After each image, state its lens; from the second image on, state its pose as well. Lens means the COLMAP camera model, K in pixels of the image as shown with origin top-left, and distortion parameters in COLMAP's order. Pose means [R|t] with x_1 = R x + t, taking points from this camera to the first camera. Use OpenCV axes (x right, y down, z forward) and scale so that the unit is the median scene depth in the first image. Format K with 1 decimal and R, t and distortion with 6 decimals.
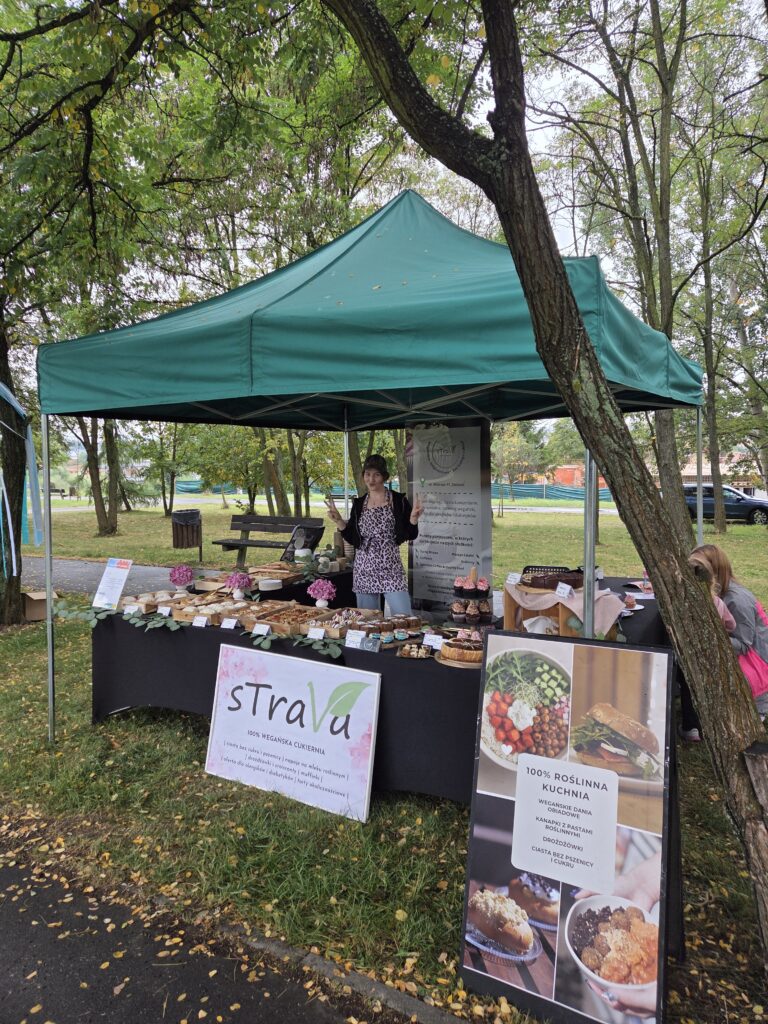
lens RADIAL K [[685.6, 0, 383.8], [0, 685.6, 510.9], [0, 0, 1]] dist [-0.000187, -0.000021]
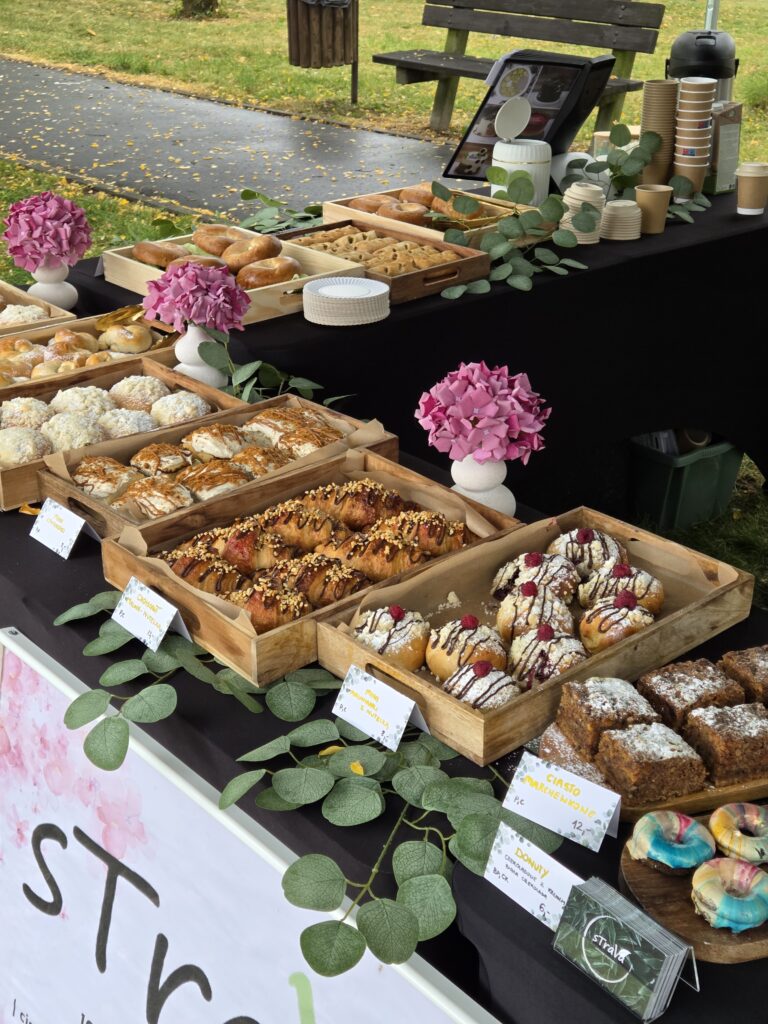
lens RADIAL K [[1344.2, 0, 382.1], [0, 1344.2, 511.6], [0, 0, 1]] dist [0.003022, 0.000000]
pose [[0.951408, 0.151971, -0.267820, -0.002039], [-0.040754, 0.924226, 0.379665, -0.011419], [0.305224, -0.350302, 0.885509, 0.454033]]
